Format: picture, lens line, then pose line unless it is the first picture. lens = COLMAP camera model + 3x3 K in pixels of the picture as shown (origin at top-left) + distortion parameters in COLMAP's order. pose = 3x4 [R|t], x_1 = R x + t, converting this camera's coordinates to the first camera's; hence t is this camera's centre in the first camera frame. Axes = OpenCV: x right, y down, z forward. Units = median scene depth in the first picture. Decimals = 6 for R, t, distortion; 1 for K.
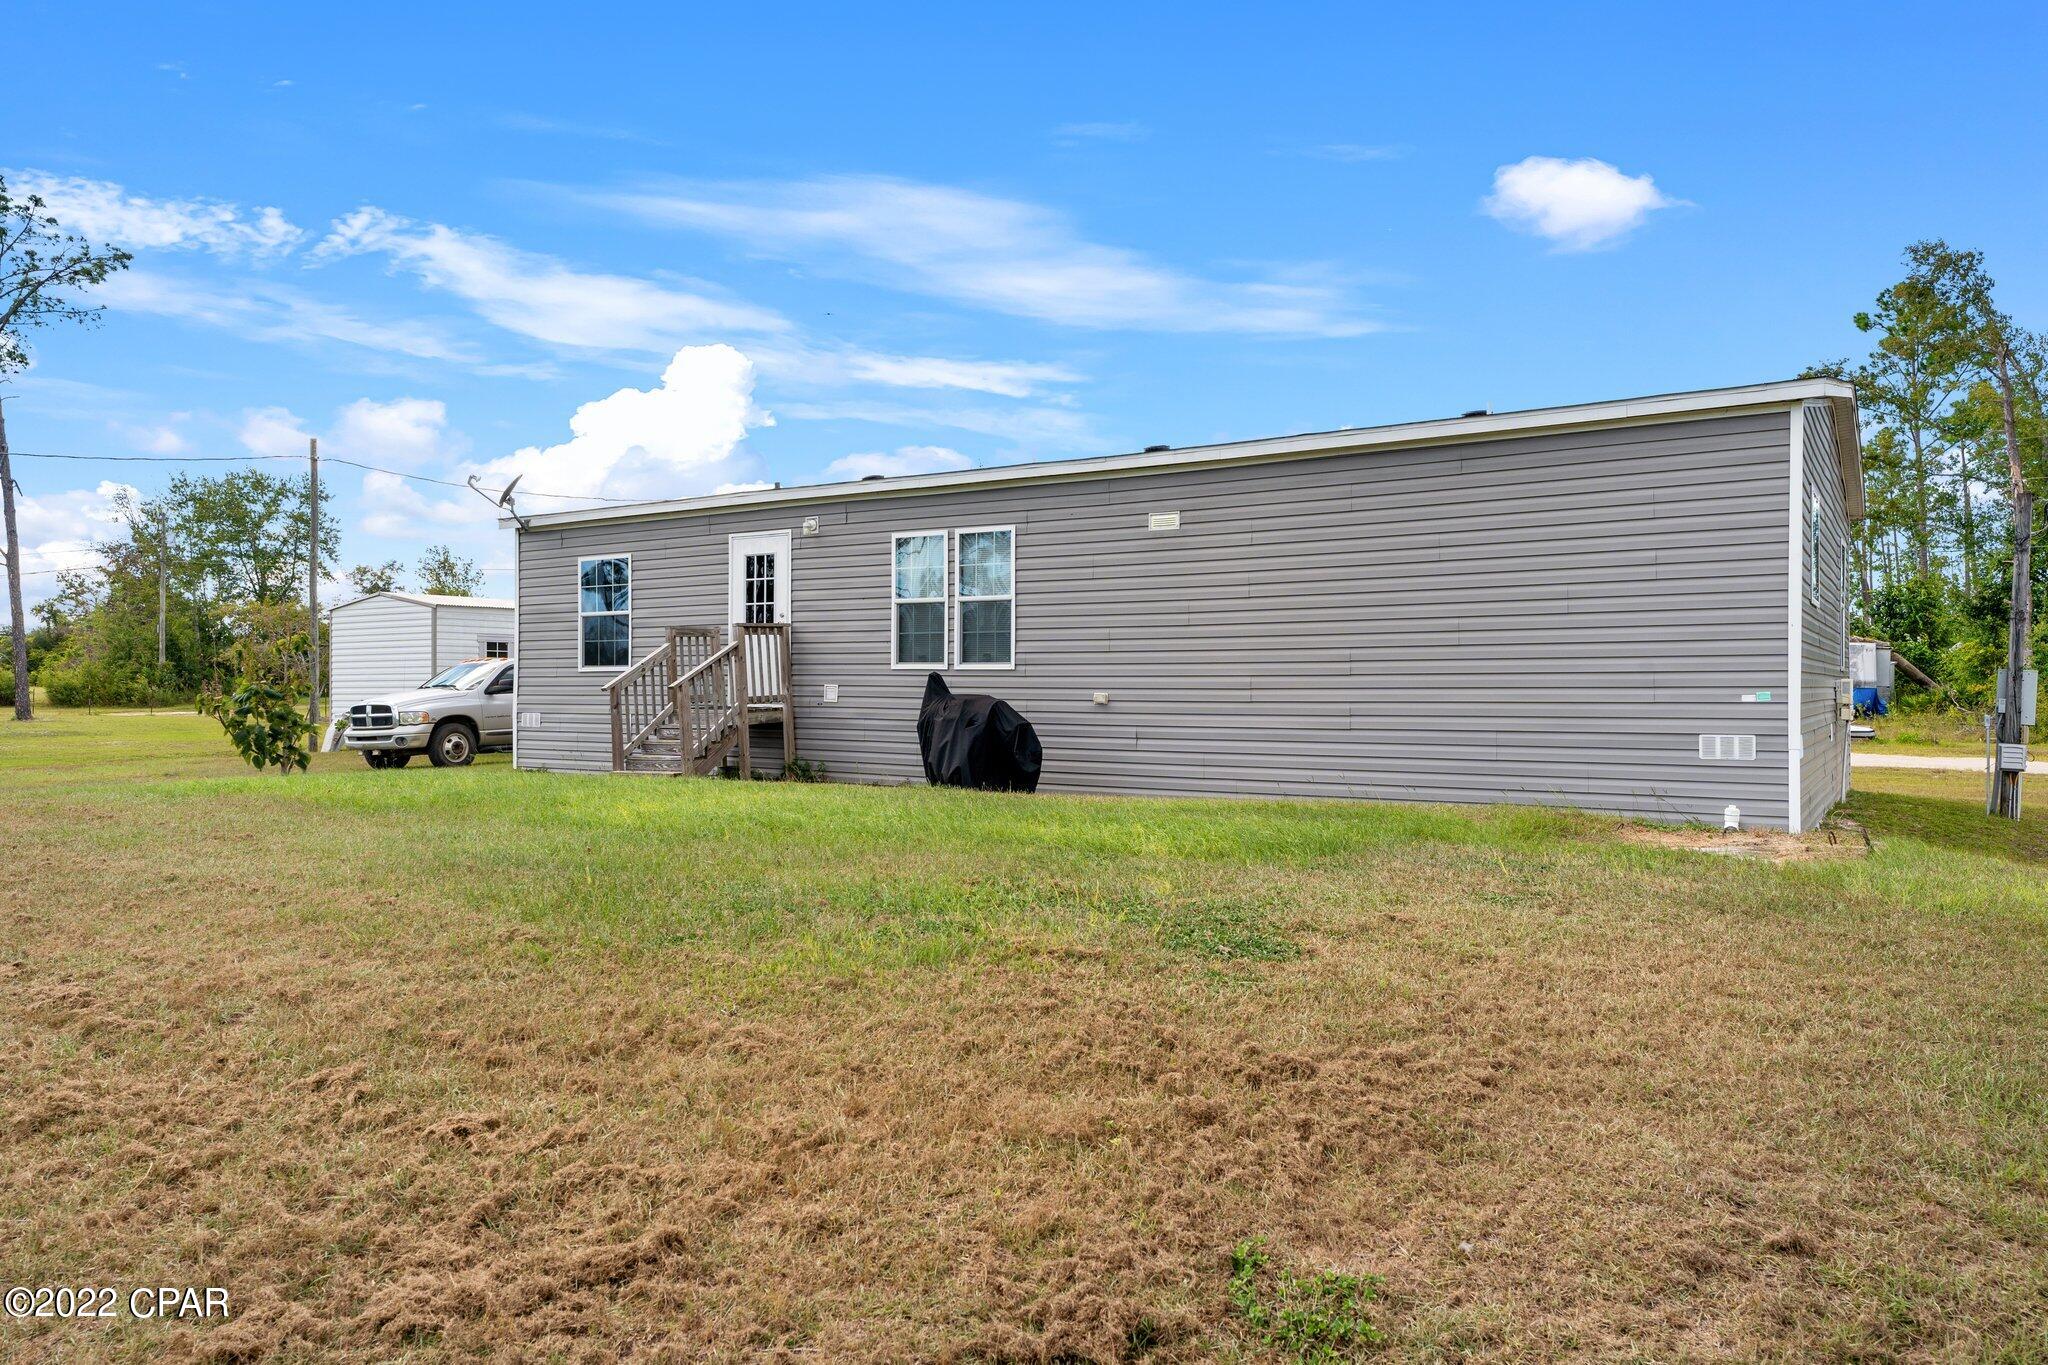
lens RADIAL K [[1416.2, 0, 1027.2], [0, 1416.2, 693.9], [0, 0, 1]] dist [0.002180, -0.000687]
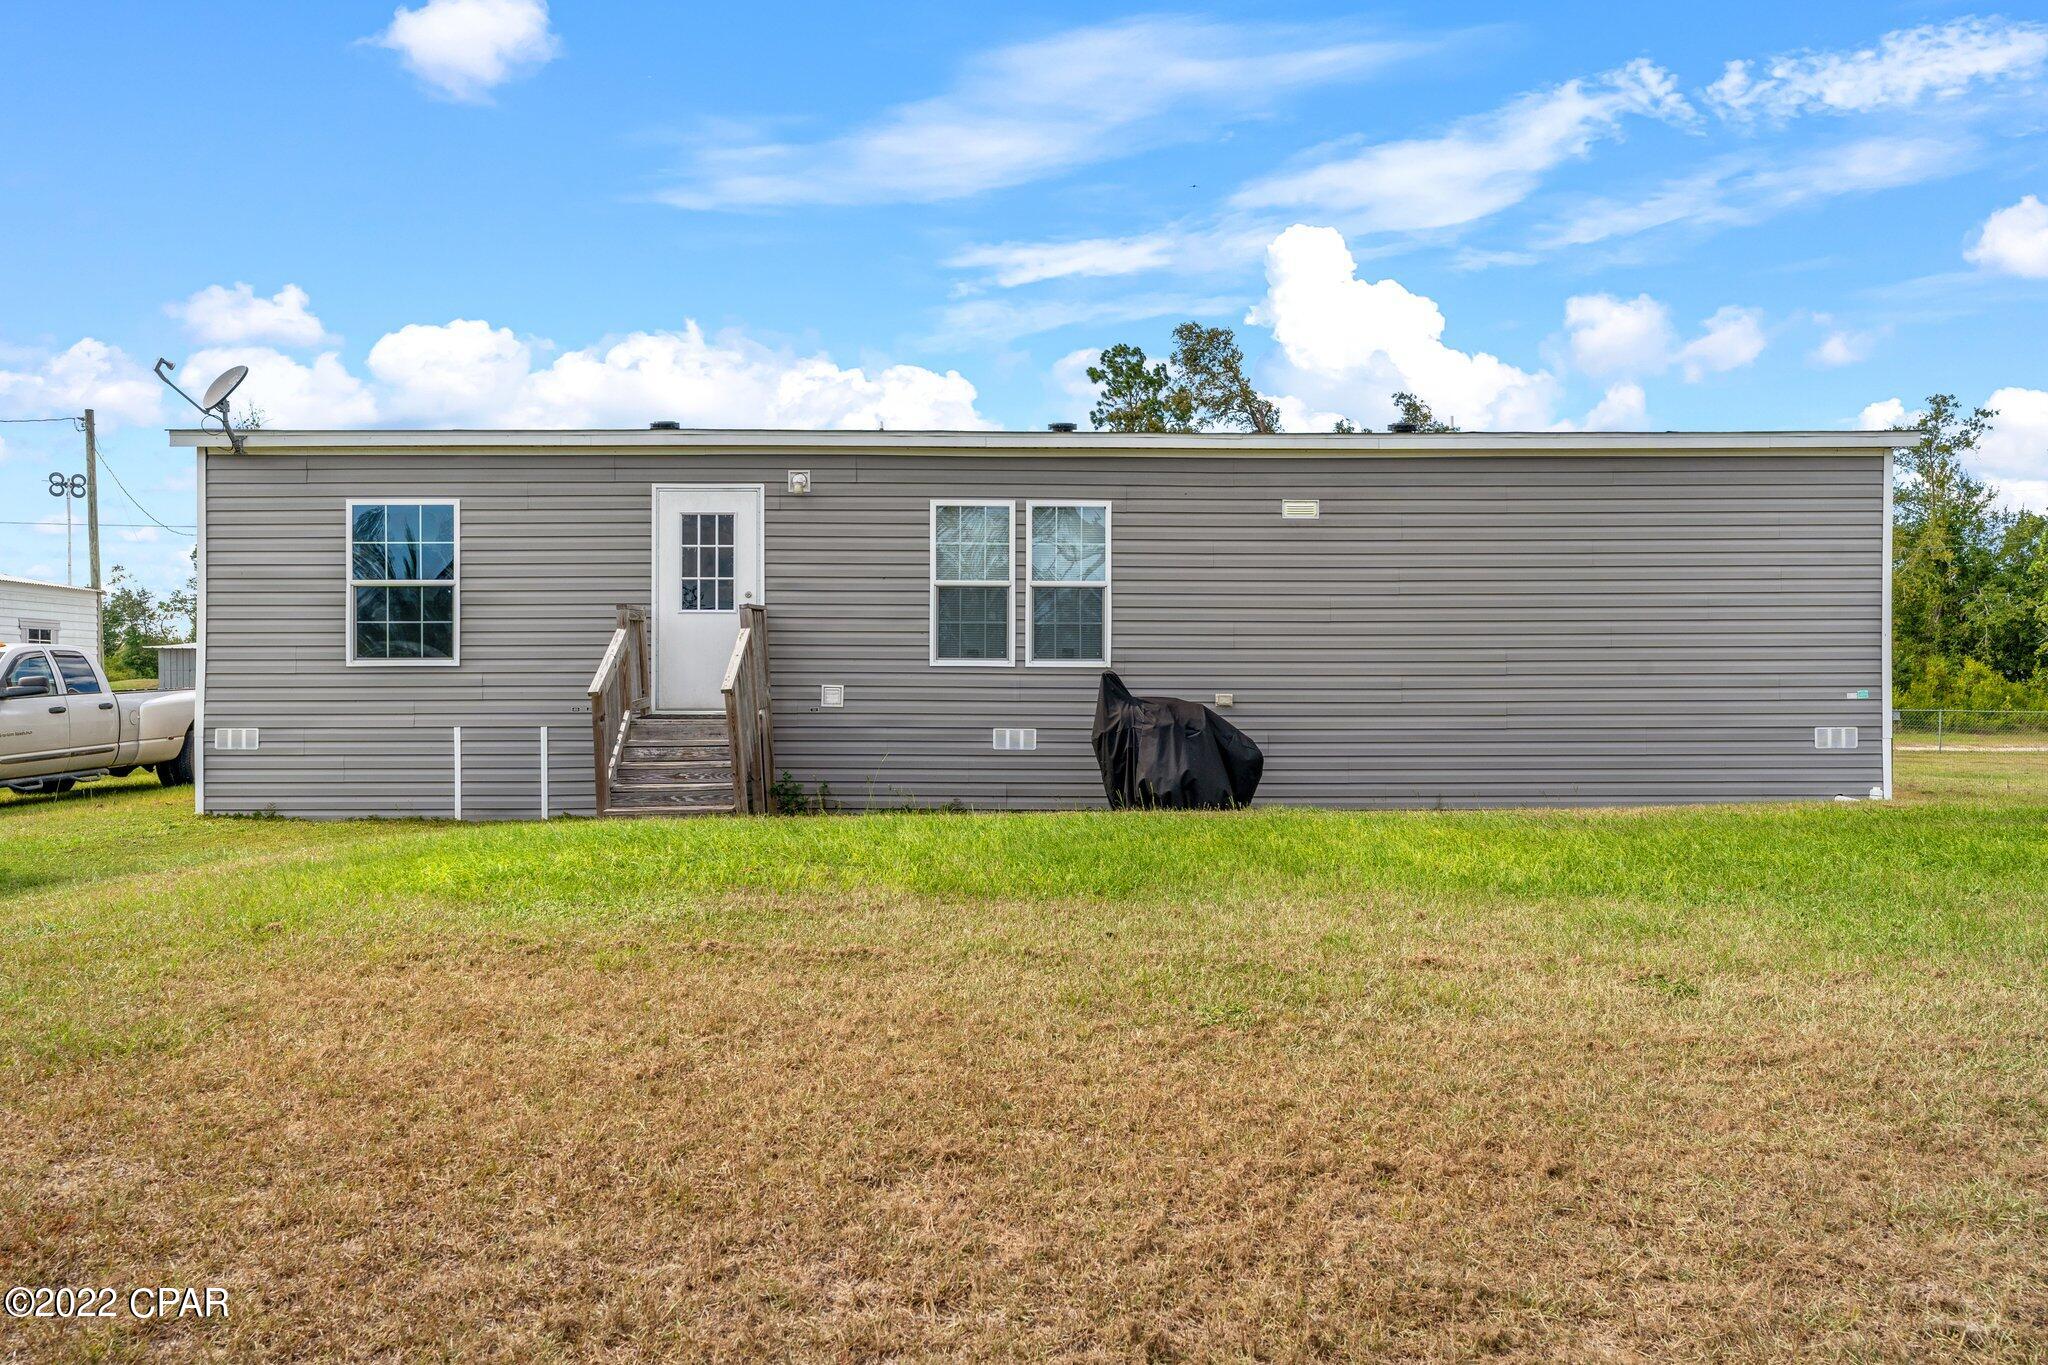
lens RADIAL K [[1416.2, 0, 1025.9], [0, 1416.2, 675.6], [0, 0, 1]] dist [0.002180, -0.000687]
pose [[0.818469, 0.002433, 0.574546, -0.518152], [0.004529, 0.999933, -0.010687, -0.003001], [-0.574533, 0.011349, 0.818403, 0.303516]]
